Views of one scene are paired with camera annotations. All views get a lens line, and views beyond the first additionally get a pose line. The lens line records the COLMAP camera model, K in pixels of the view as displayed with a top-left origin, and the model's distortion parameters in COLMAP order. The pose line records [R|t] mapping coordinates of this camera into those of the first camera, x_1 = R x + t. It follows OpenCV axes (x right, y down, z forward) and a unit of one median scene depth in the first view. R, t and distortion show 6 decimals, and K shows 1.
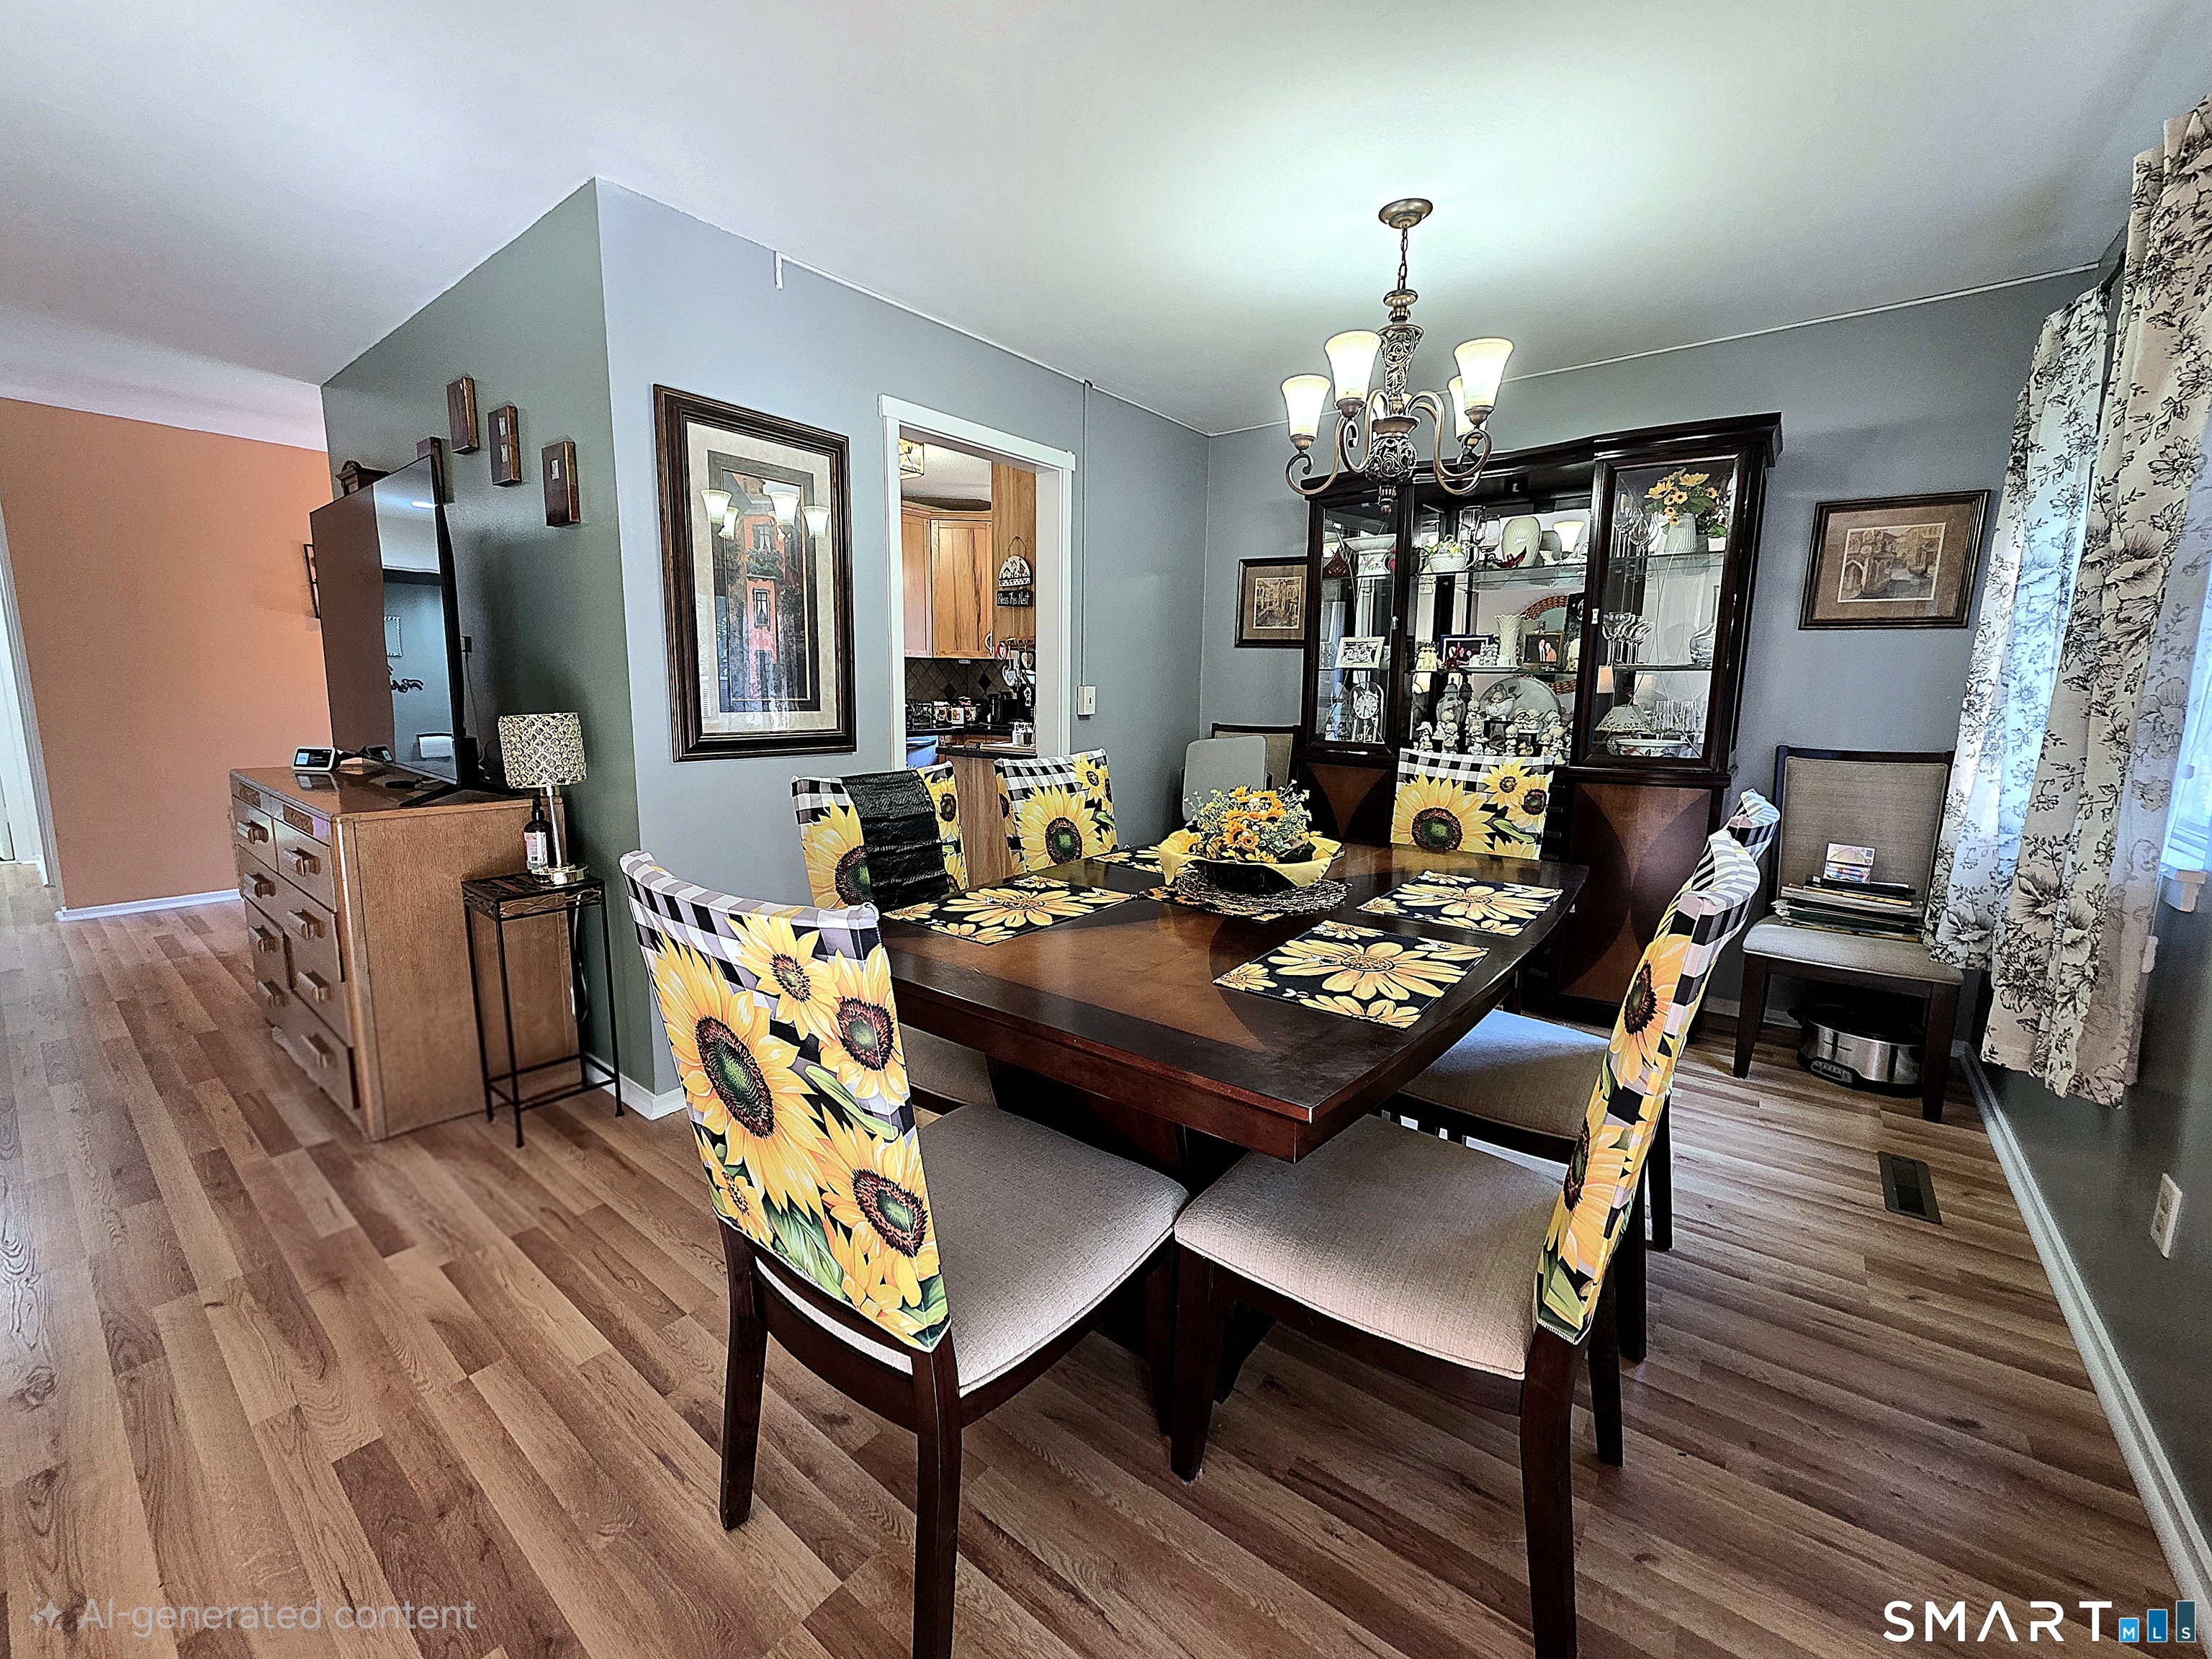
lens RADIAL K [[881.8, 0, 1105.8], [0, 881.8, 813.8], [0, 0, 1]] dist [0.003434, -0.000099]
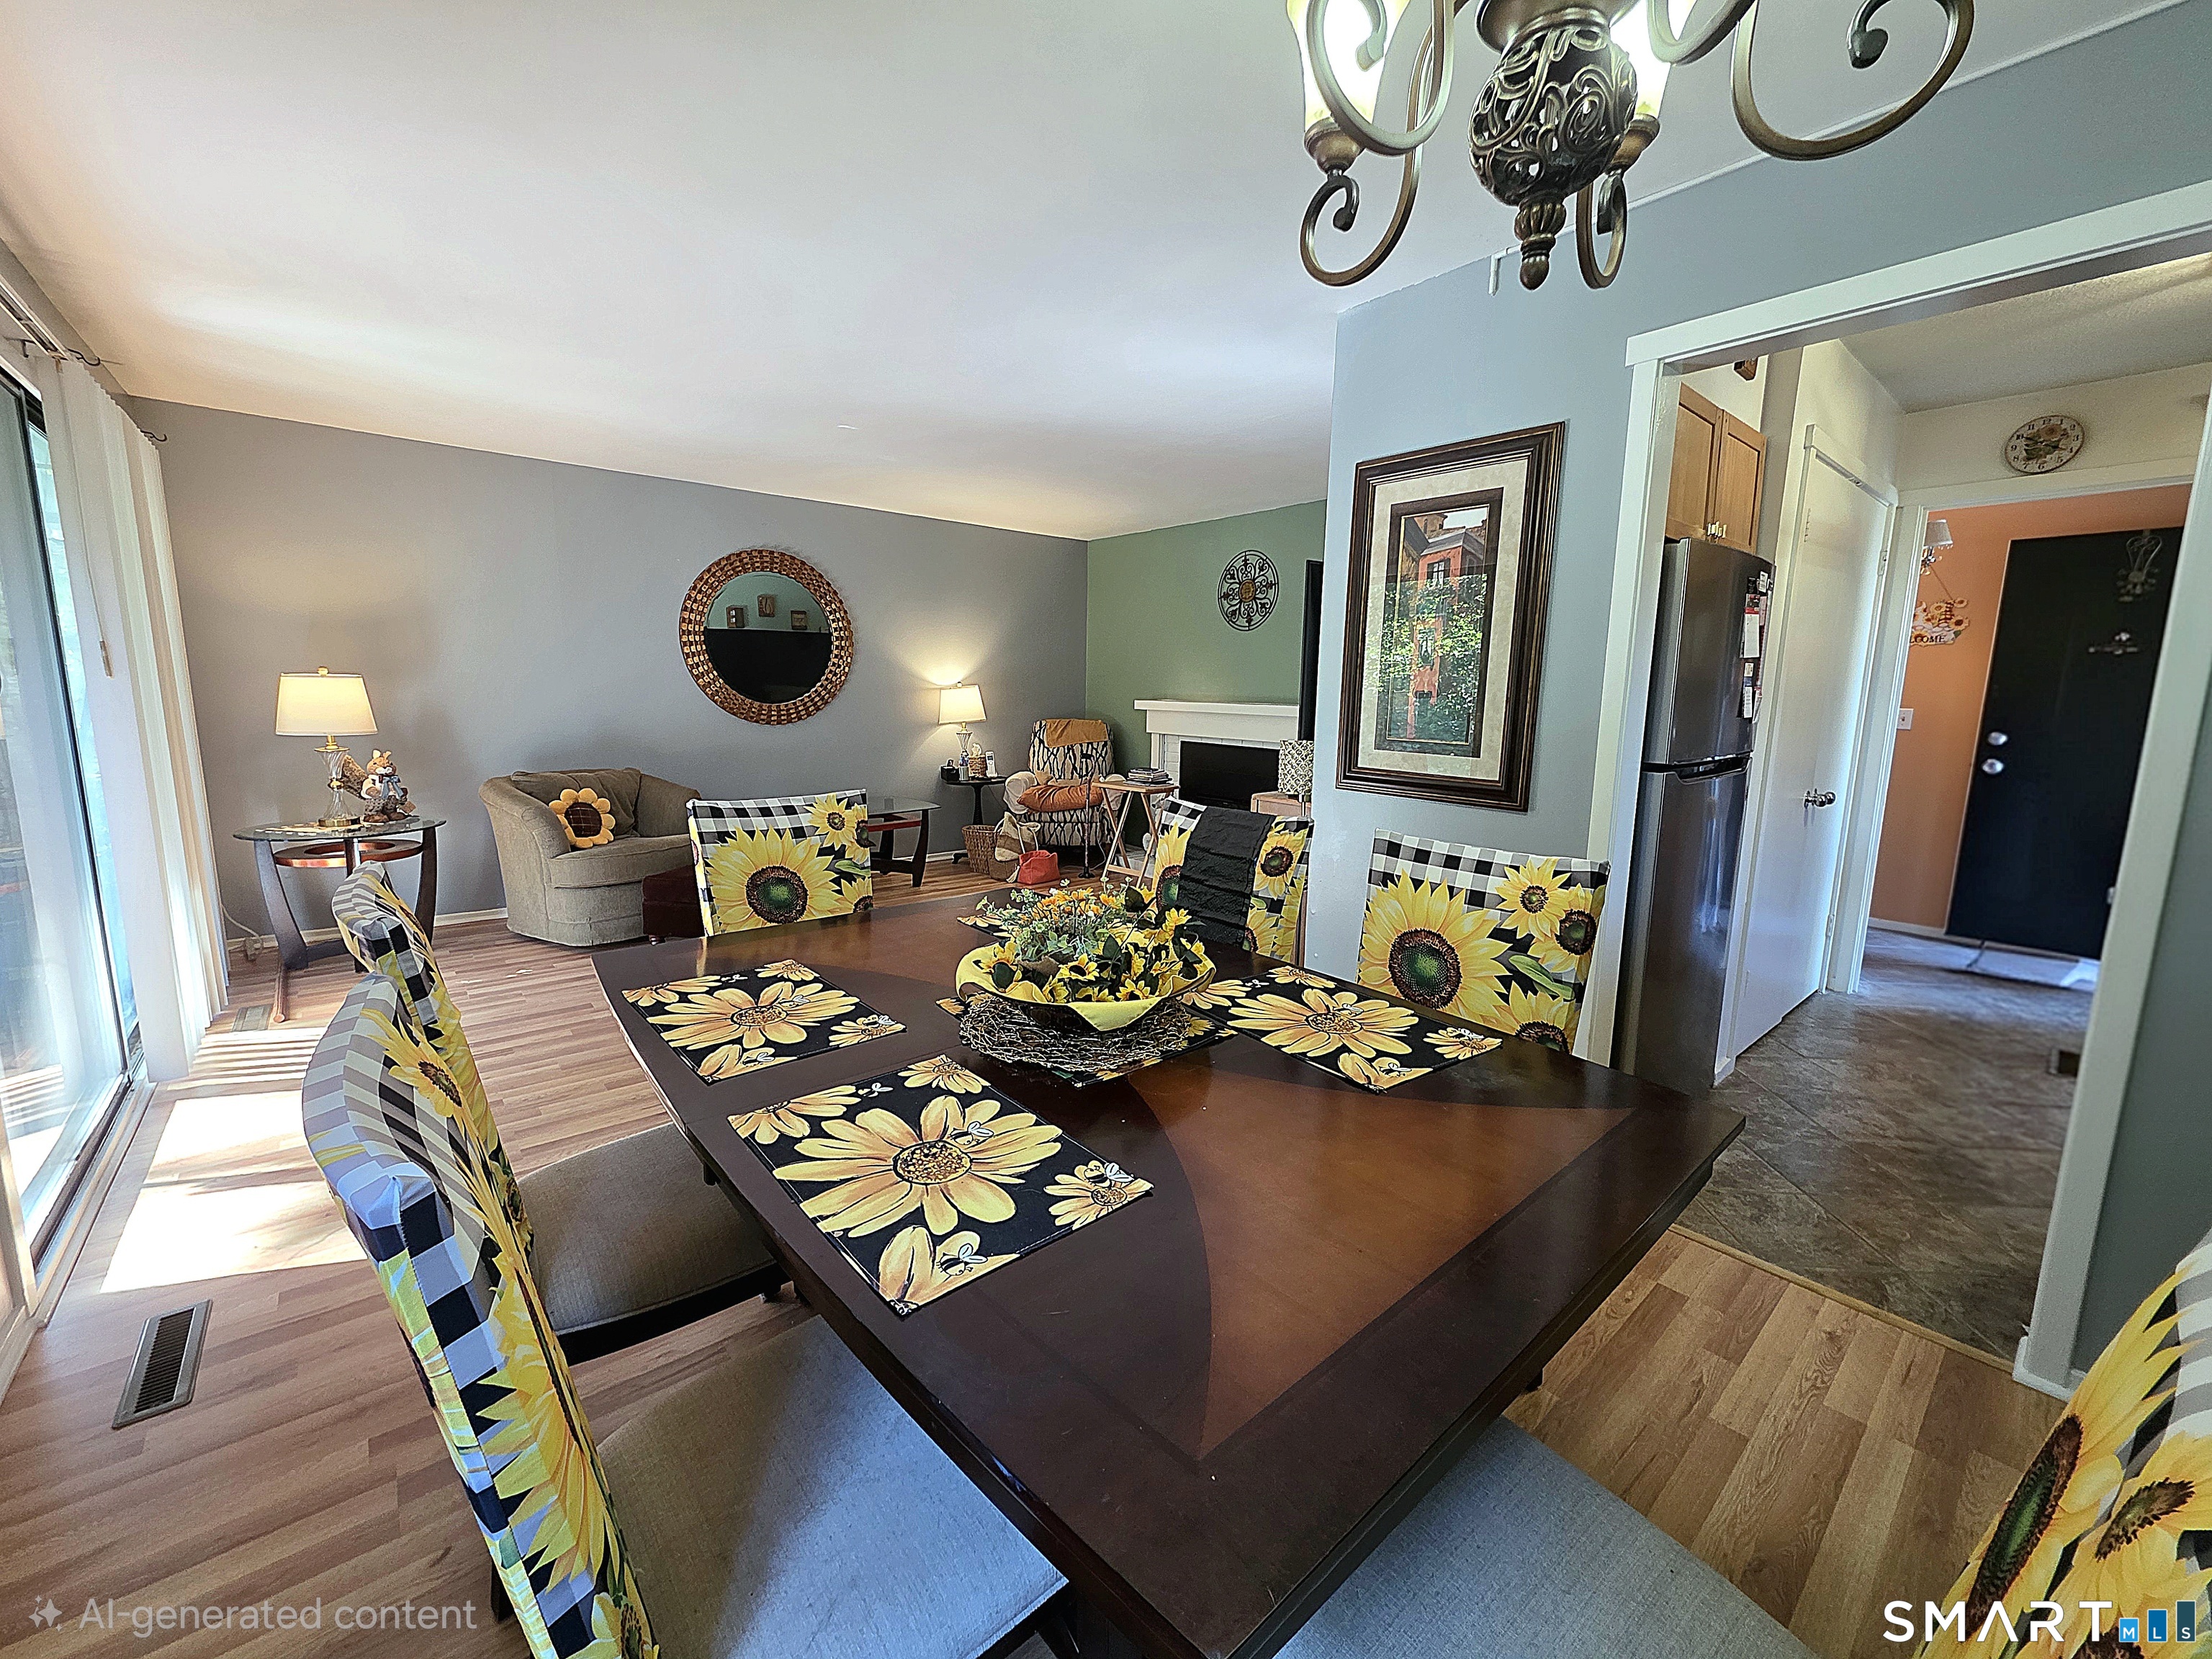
lens RADIAL K [[881.8, 0, 1092.2], [0, 881.8, 811.0], [0, 0, 1]] dist [0.003434, -0.000099]
pose [[-0.223211, 0.126507, -0.966526, 0.726322], [-0.160840, 0.973172, 0.164522, -0.181364], [0.961409, 0.192179, -0.196875, 0.983722]]
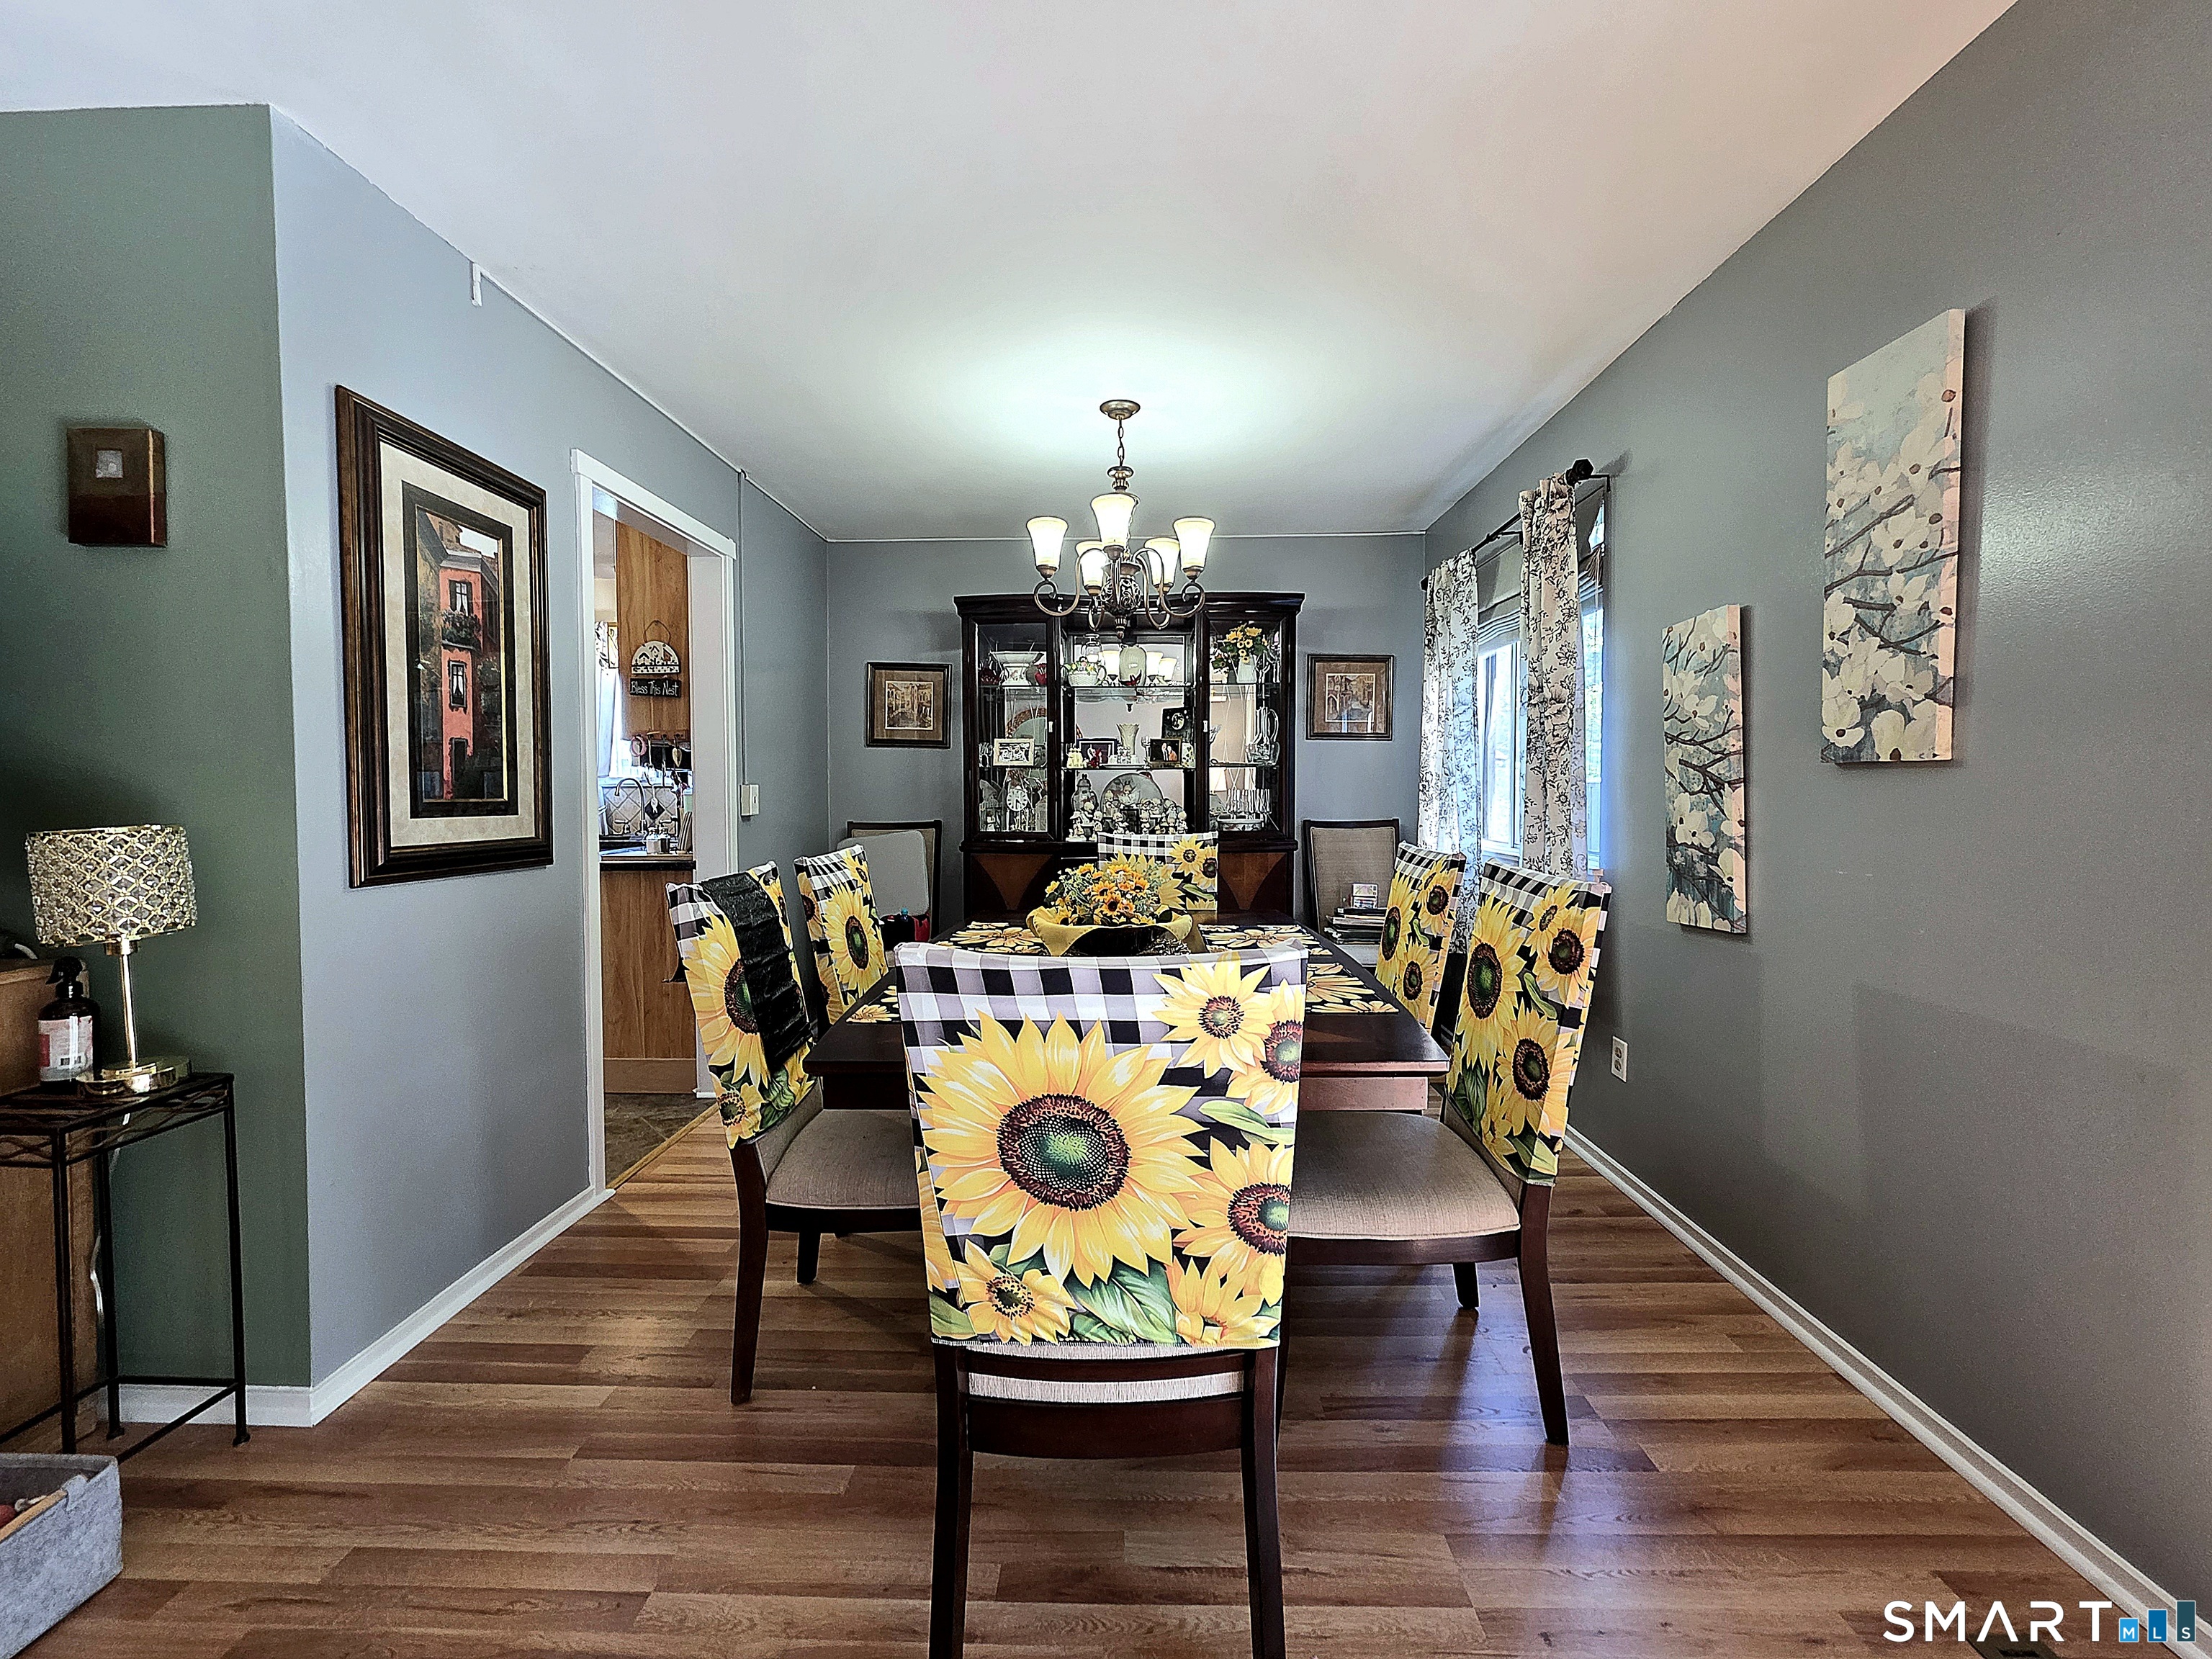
lens RADIAL K [[881.8, 0, 1108.9], [0, 881.8, 819.2], [0, 0, 1]] dist [0.003434, -0.000099]
pose [[0.808318, -0.033341, 0.587801, -0.435985], [0.098399, 0.992003, -0.079047, 0.004018], [-0.580464, 0.121734, 0.805135, 0.057377]]
